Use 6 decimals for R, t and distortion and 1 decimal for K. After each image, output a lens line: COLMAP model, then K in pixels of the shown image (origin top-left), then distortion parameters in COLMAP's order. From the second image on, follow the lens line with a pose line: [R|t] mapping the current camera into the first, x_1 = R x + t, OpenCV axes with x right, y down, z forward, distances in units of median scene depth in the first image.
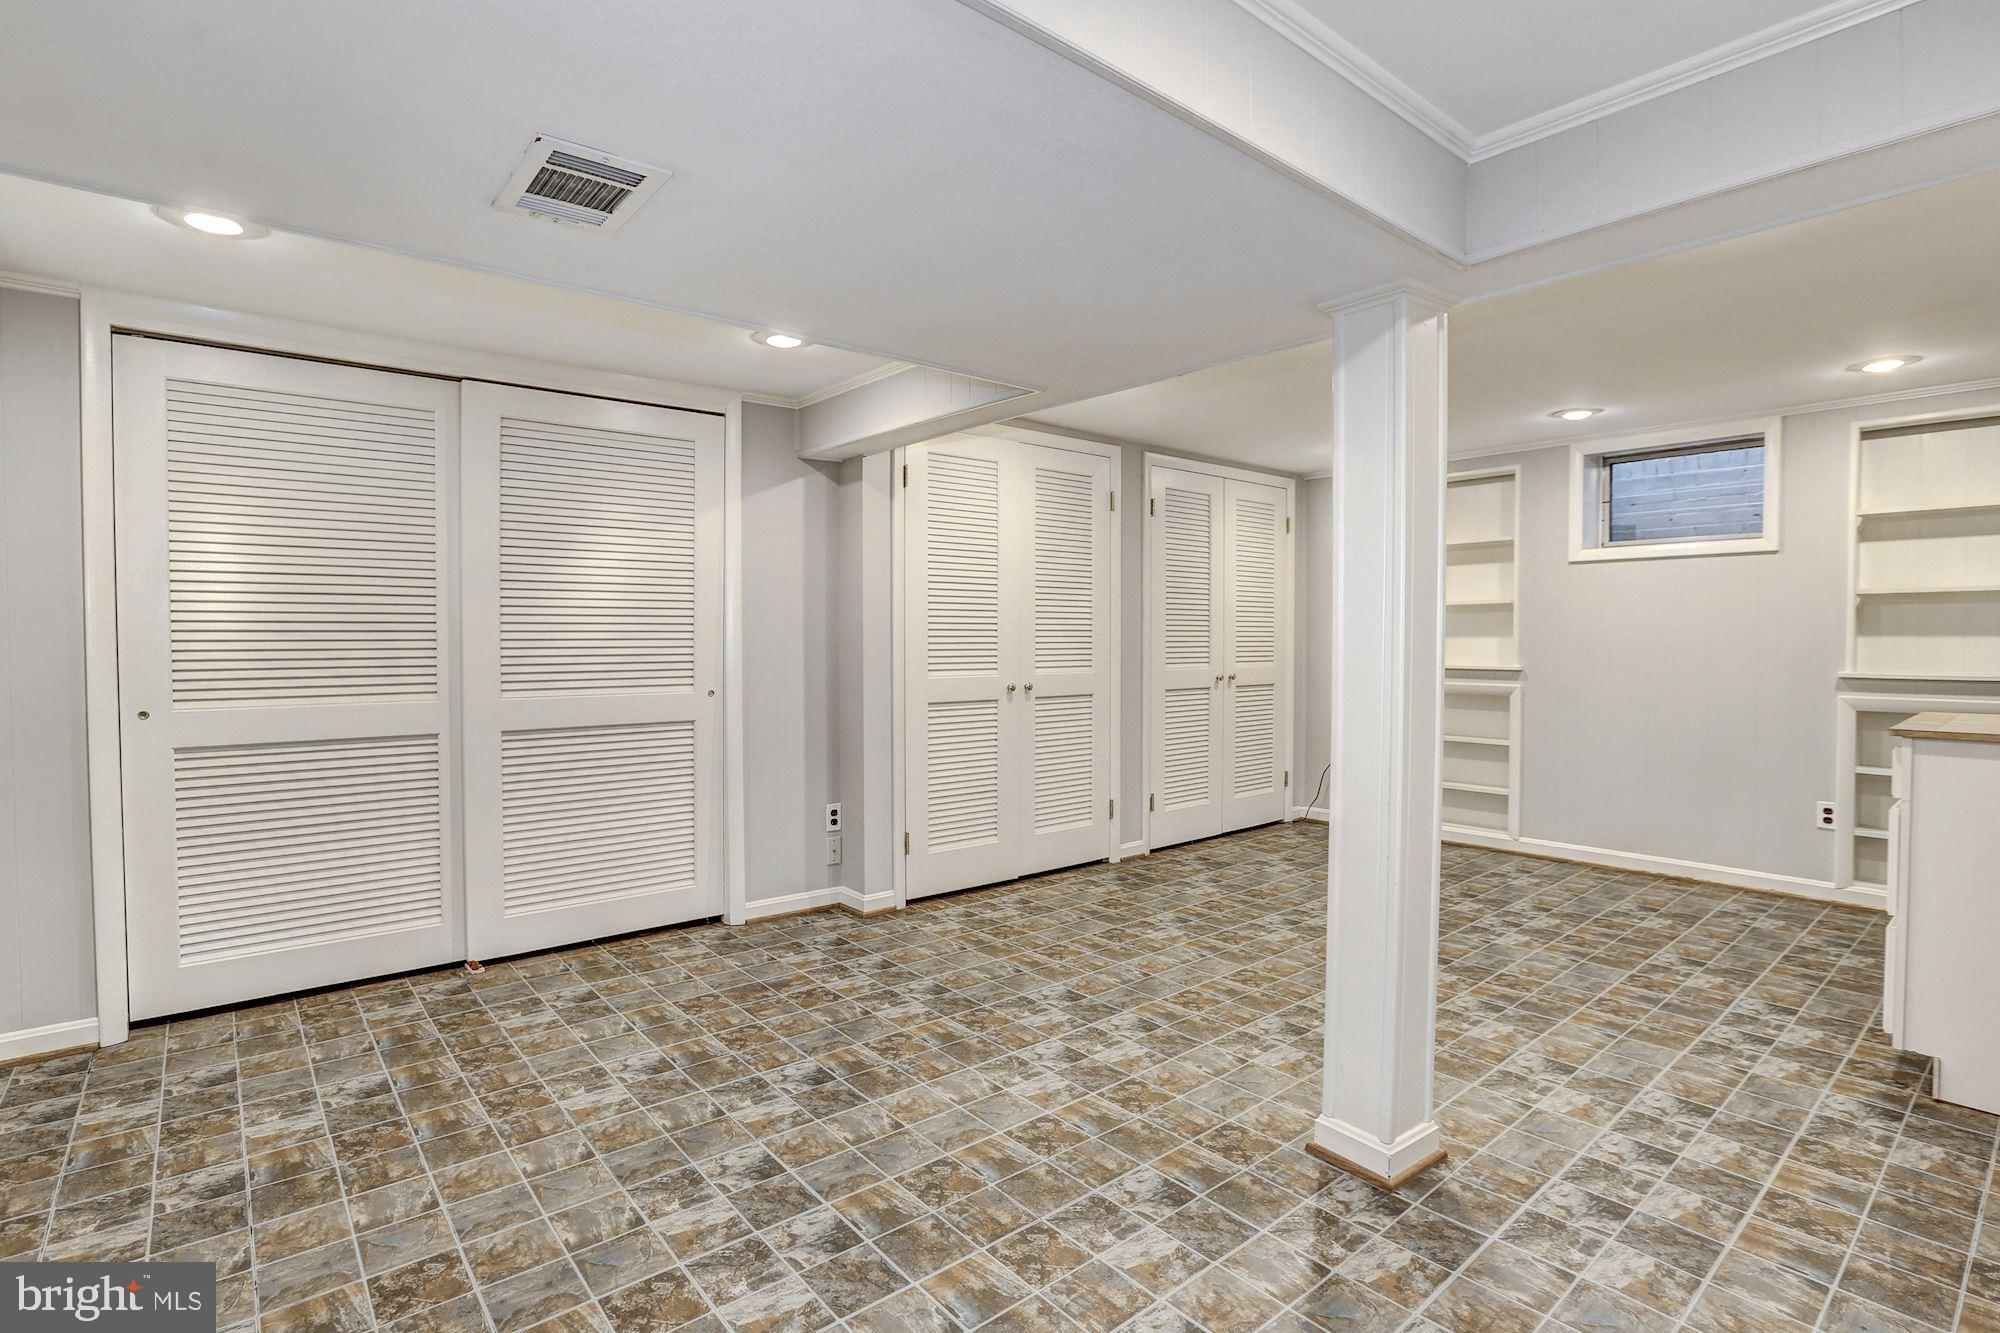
lens RADIAL K [[924.5, 0, 1002.0], [0, 924.5, 675.1], [0, 0, 1]] dist [-0.015492, 0.000478]
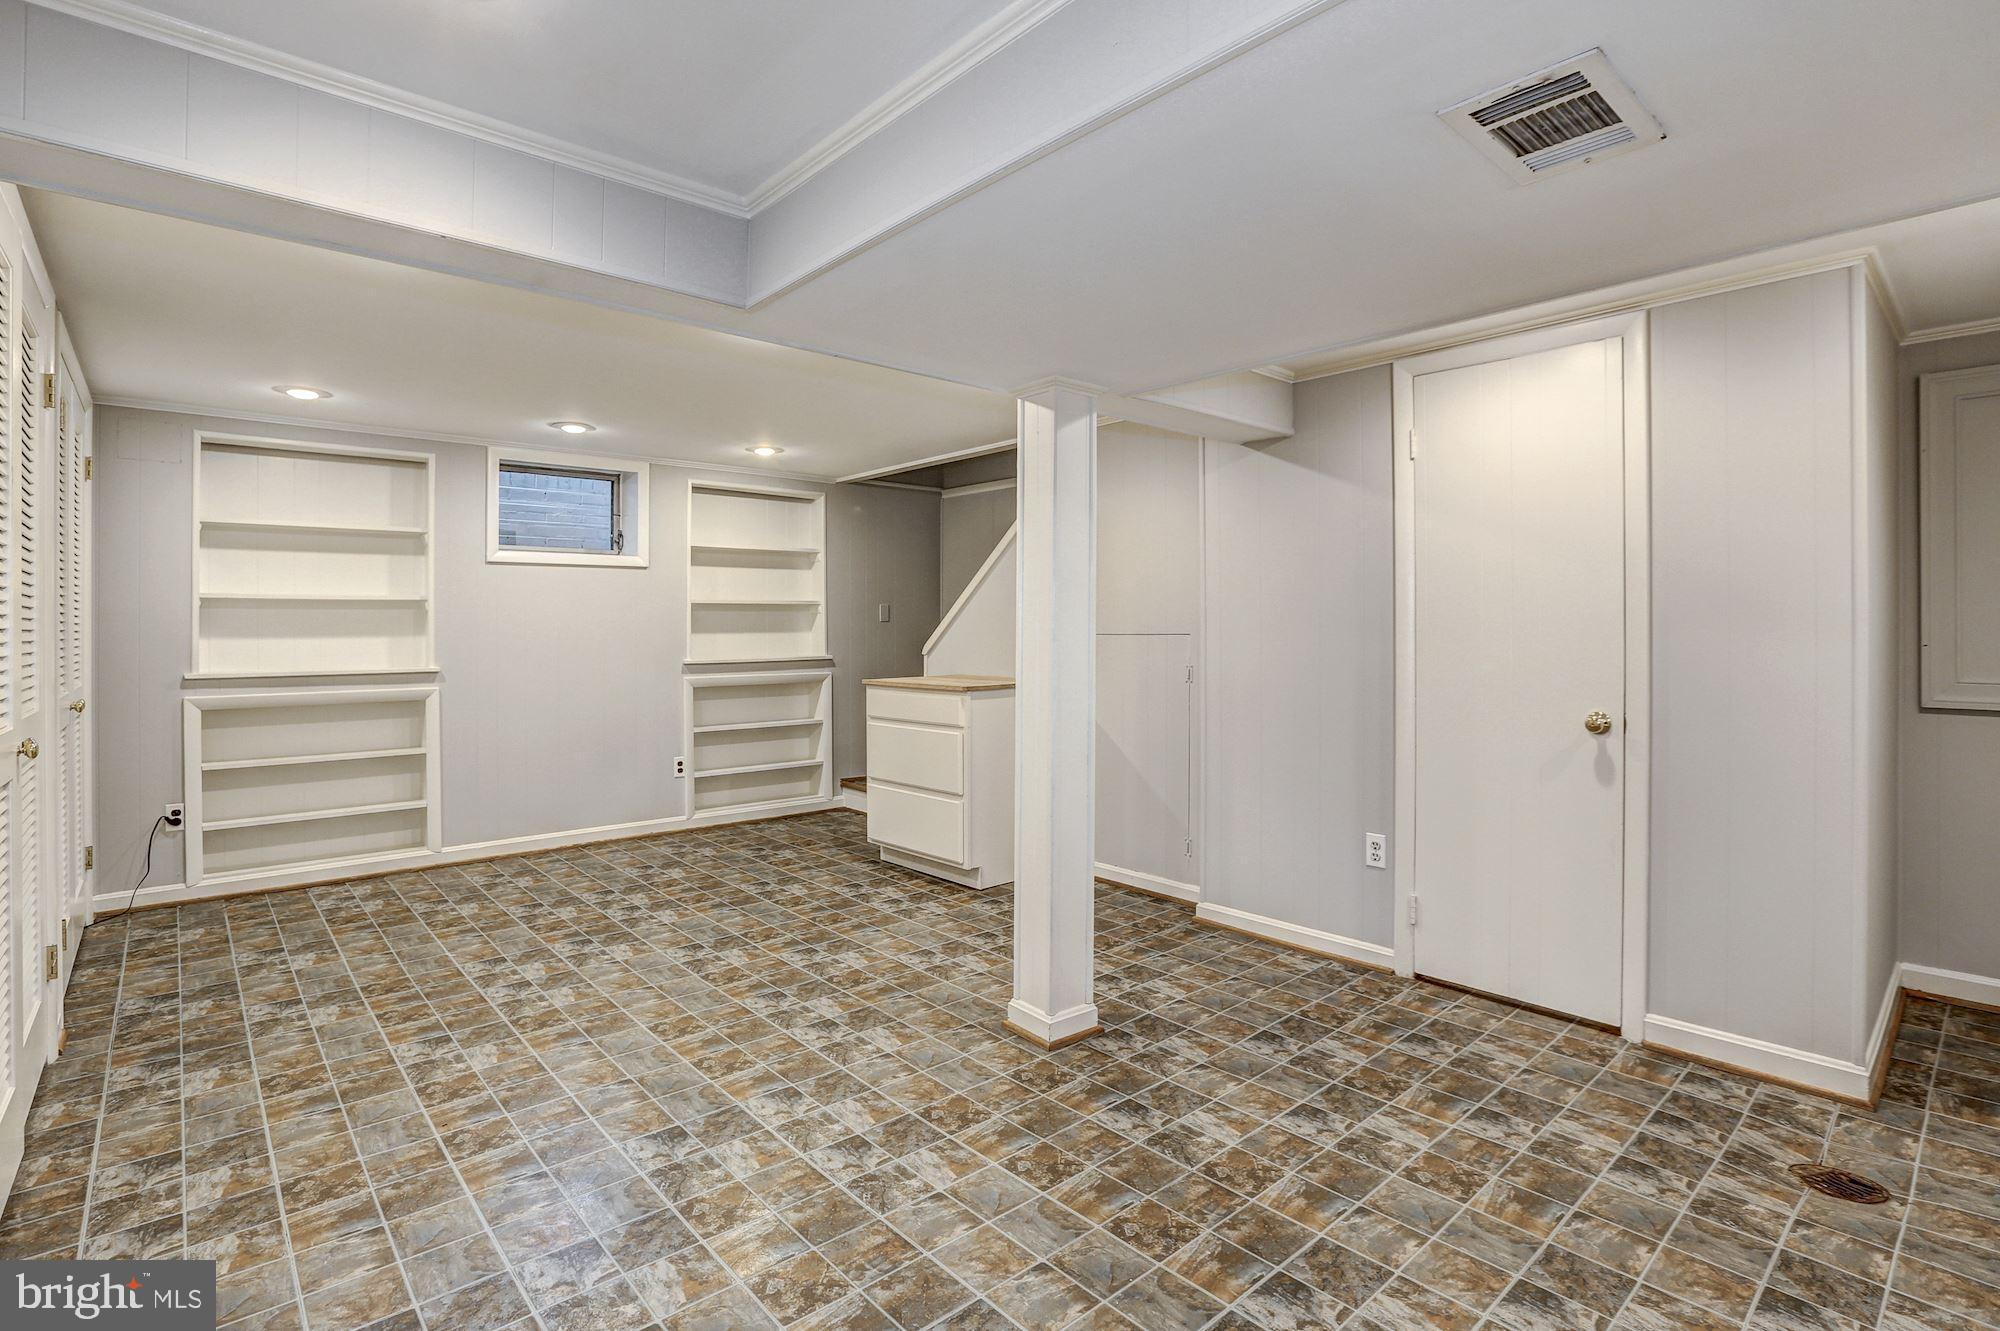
lens RADIAL K [[935.3, 0, 987.7], [0, 935.3, 633.9], [0, 0, 1]] dist [-0.049128, 0.018576]
pose [[0.018879, 0.001137, 0.999821, -0.466370], [0.048502, 0.998821, -0.002052, -0.018444], [-0.998645, 0.048532, 0.018801, 0.537165]]
